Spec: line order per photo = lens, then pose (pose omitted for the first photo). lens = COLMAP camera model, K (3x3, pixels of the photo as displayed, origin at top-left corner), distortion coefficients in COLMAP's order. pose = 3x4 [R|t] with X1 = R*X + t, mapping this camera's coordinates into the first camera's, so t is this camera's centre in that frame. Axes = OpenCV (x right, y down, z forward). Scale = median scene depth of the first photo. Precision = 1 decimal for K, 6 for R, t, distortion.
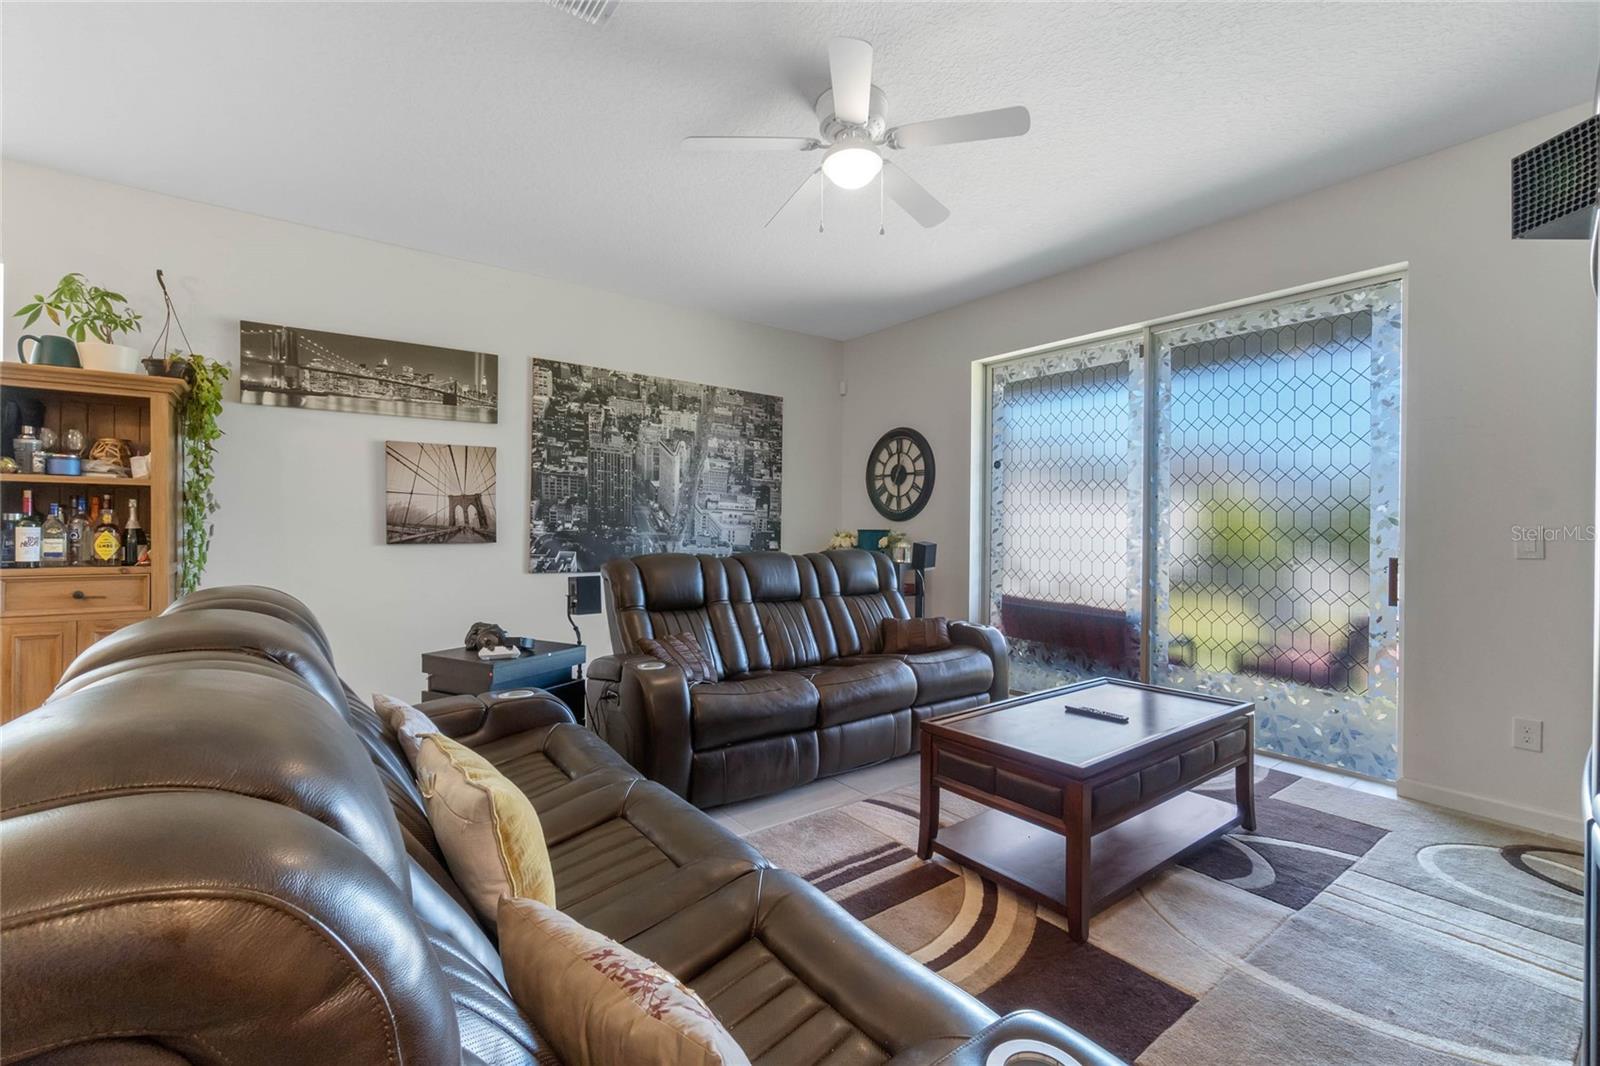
lens RADIAL K [[695.6, 0, 794.6], [0, 695.6, 530.8], [0, 0, 1]] dist [-0.003143, 0.000912]
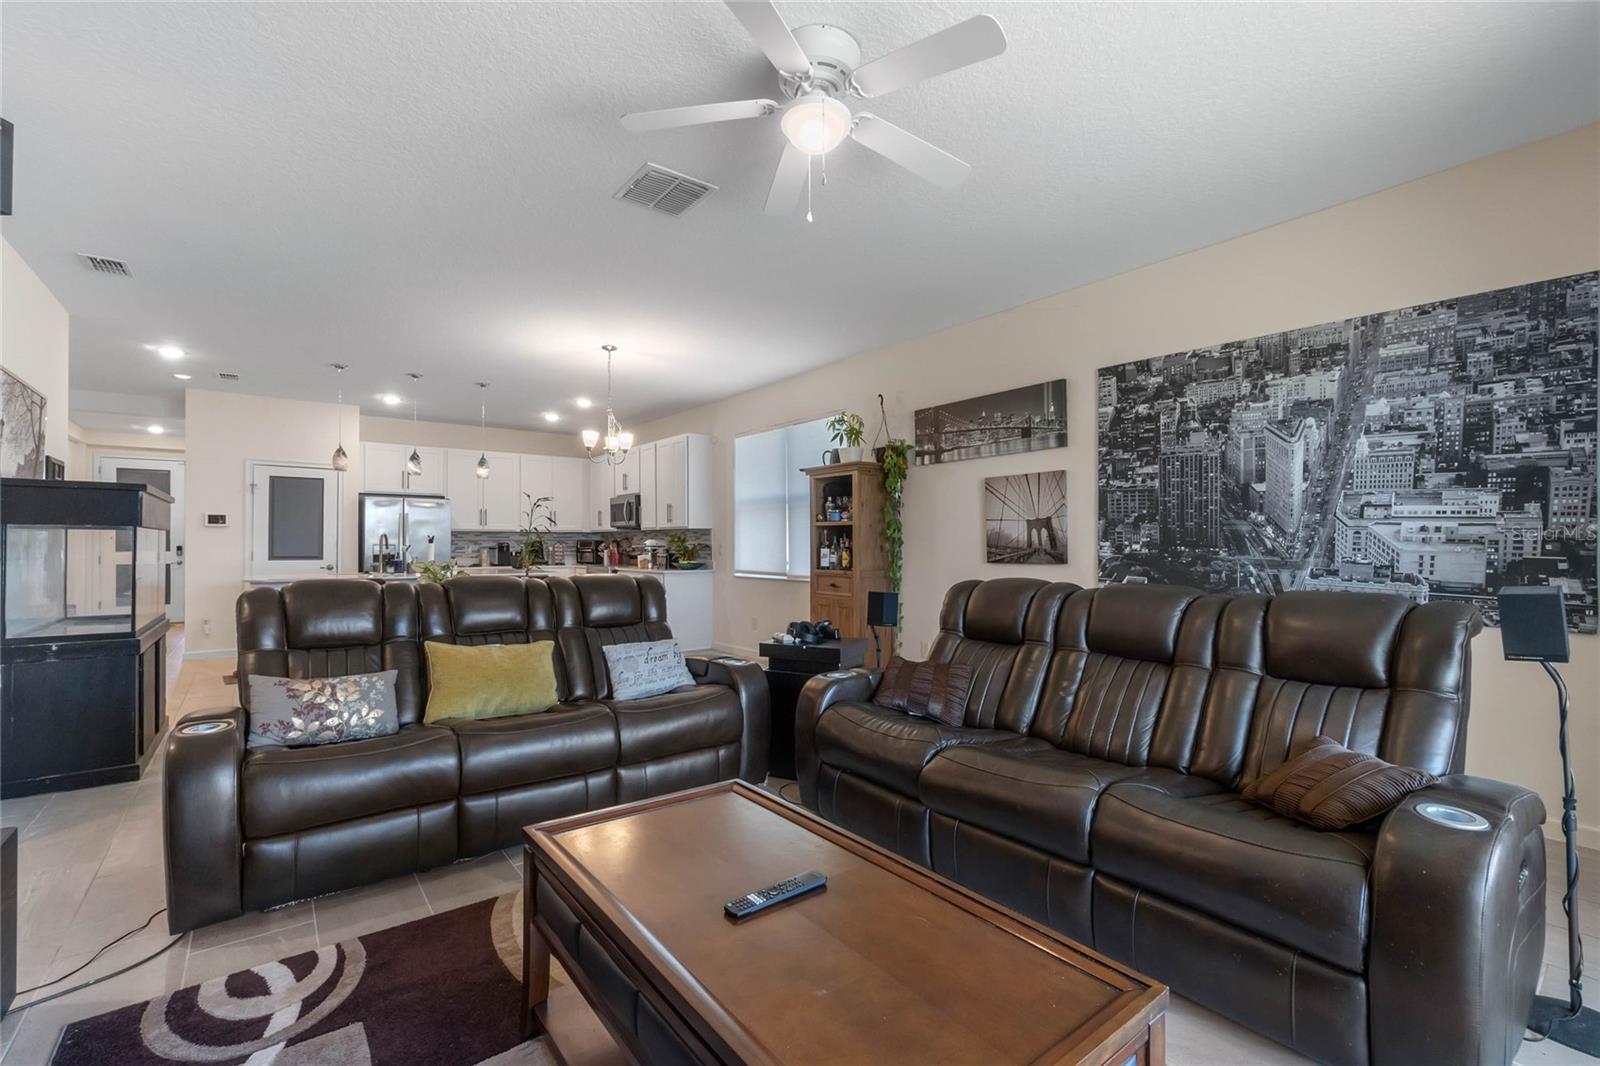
lens RADIAL K [[711.3, 0, 797.5], [0, 711.3, 541.8], [0, 0, 1]] dist [0.001040, 0.000588]
pose [[0.002595, -0.011346, -0.999932, 0.538688], [-0.007080, 0.999910, -0.011364, -0.000866], [0.999972, 0.007109, 0.002514, 0.545814]]
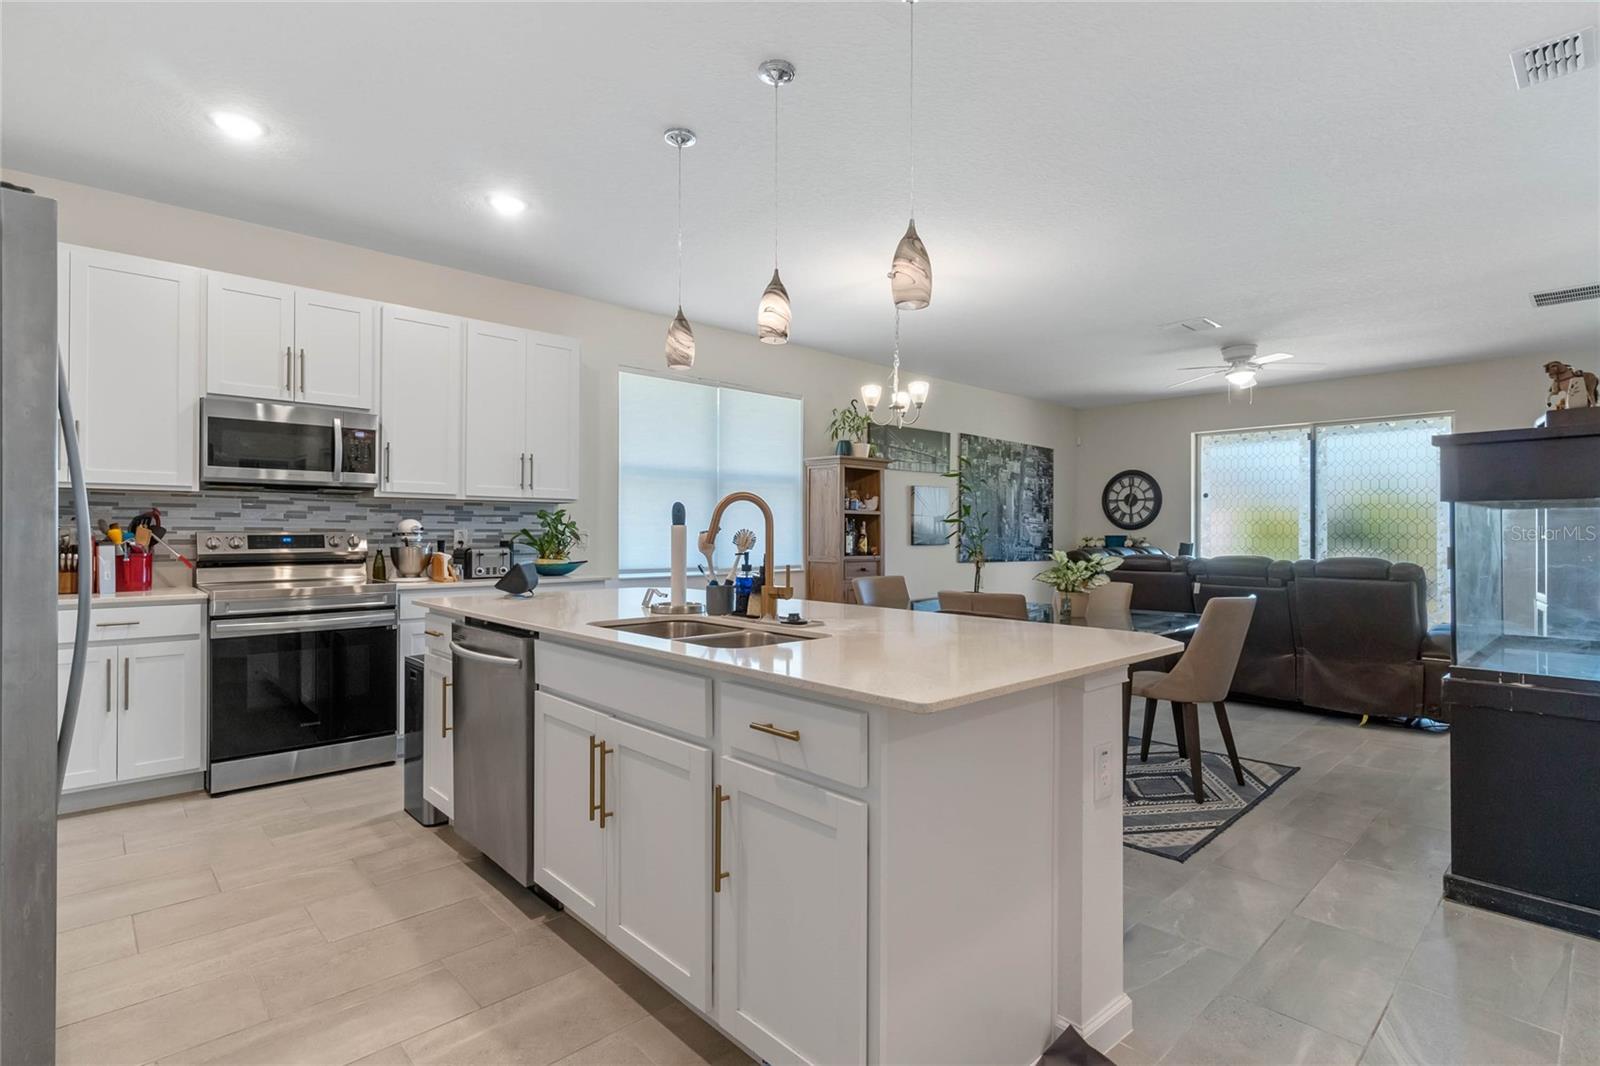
lens RADIAL K [[776.3, 0, 799.5], [0, 776.3, 525.2], [0, 0, 1]] dist [0.002156, 0.000026]
pose [[0.994582, -0.004002, 0.103874, -0.879135], [0.005802, 0.999838, -0.017029, 0.000622], [-0.103789, 0.017539, 0.994445, -0.740438]]
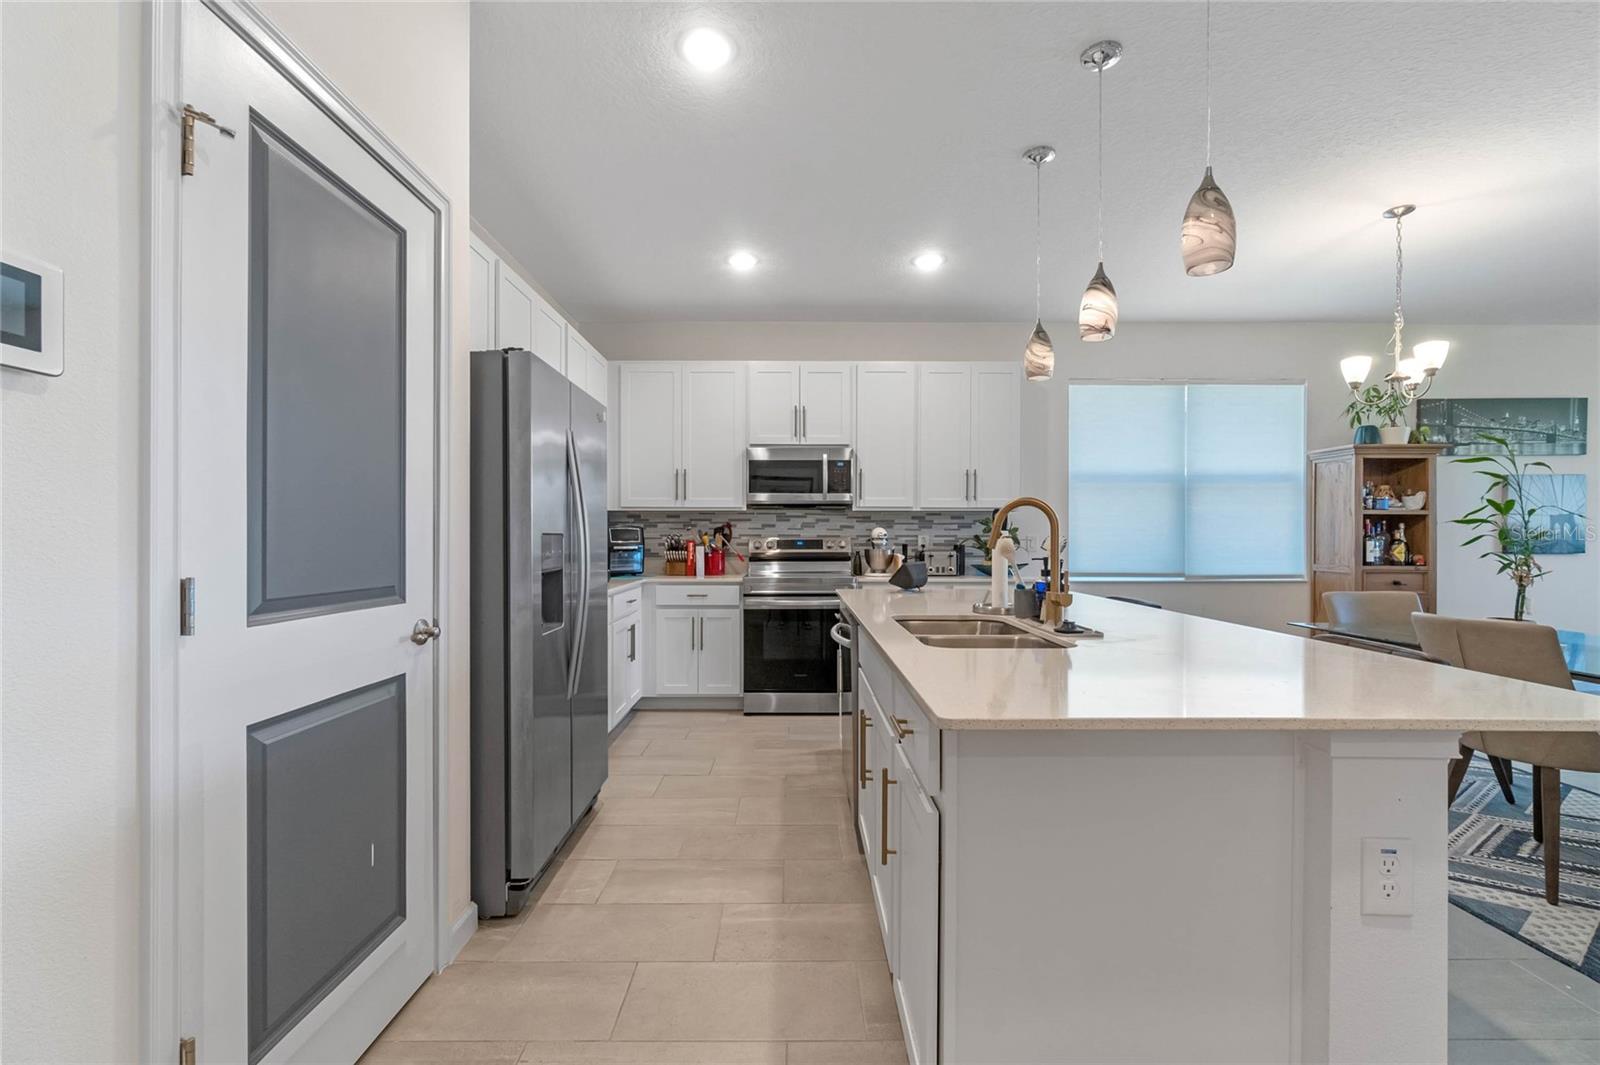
lens RADIAL K [[691.3, 0, 798.9], [0, 691.3, 537.5], [0, 0, 1]] dist [-0.001003, 0.000917]
pose [[0.802182, -0.006408, -0.597046, -0.720803], [0.000496, 0.999949, -0.010066, 0.000899], [0.597080, 0.007779, 0.802144, -0.690839]]
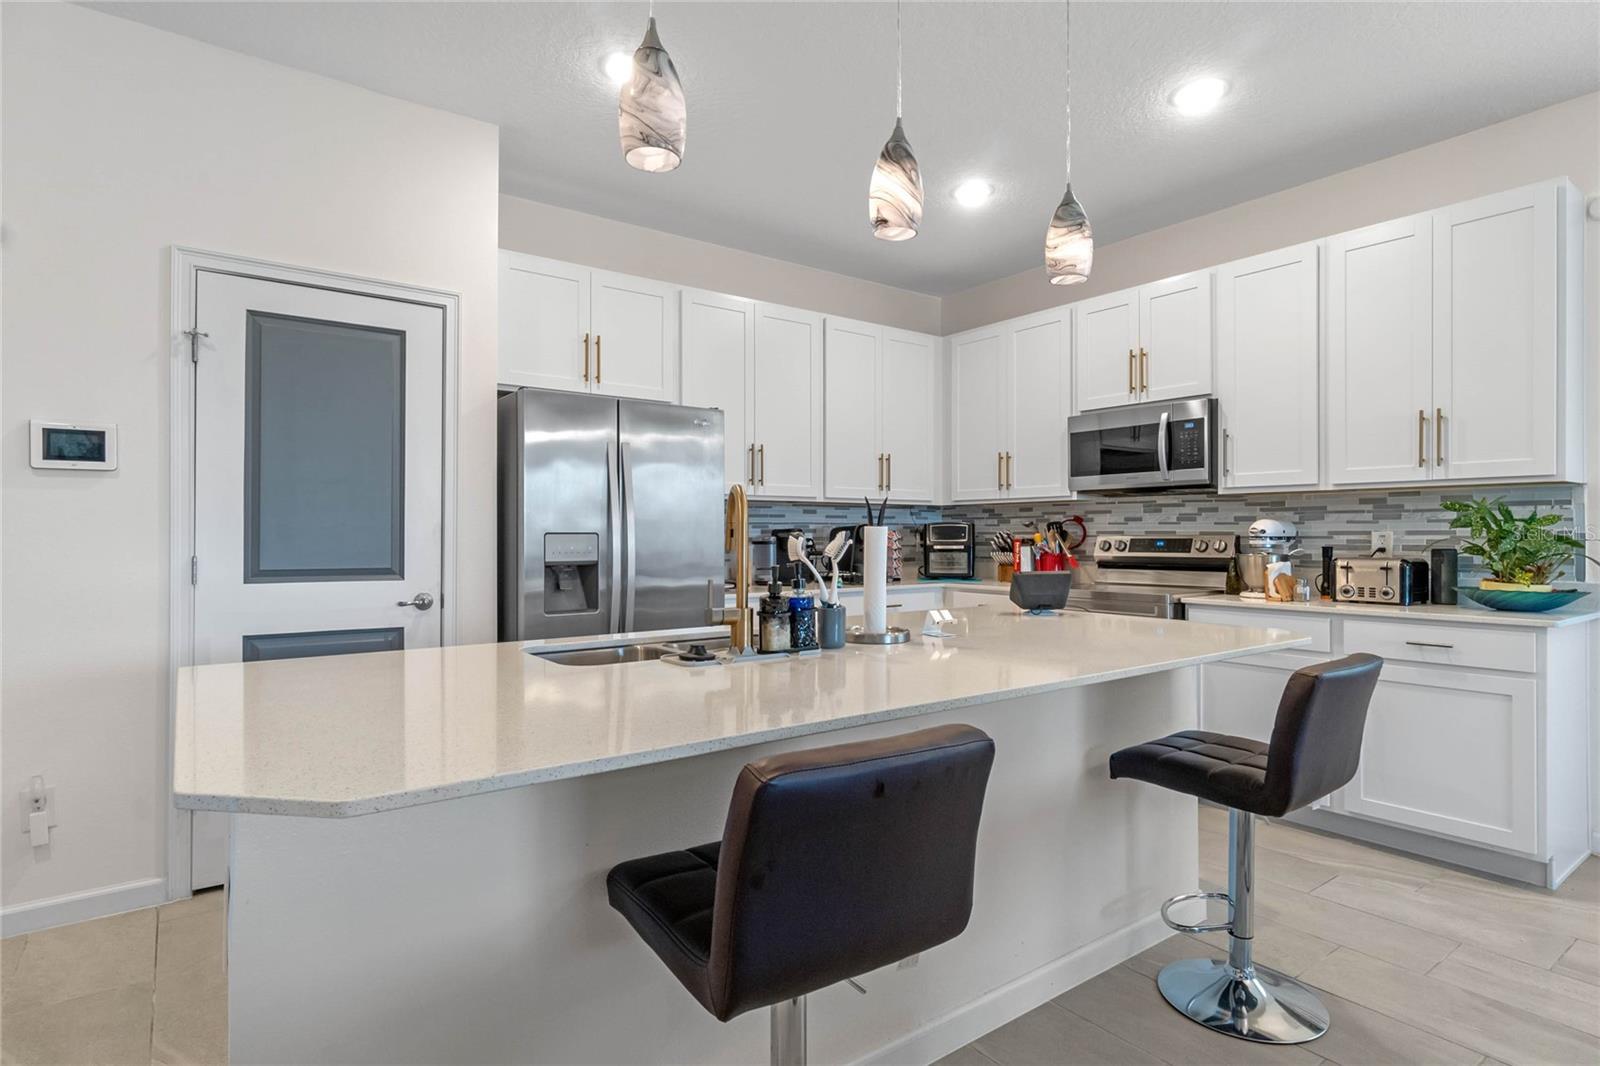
lens RADIAL K [[842.9, 0, 800.0], [0, 842.9, 533.0], [0, 0, 1]] dist [-0.002465, -0.000823]
pose [[-0.010692, -0.009551, -0.999897, -0.458865], [-0.006976, 0.999931, -0.009477, -0.001198], [0.999919, 0.006874, -0.010758, -0.227419]]
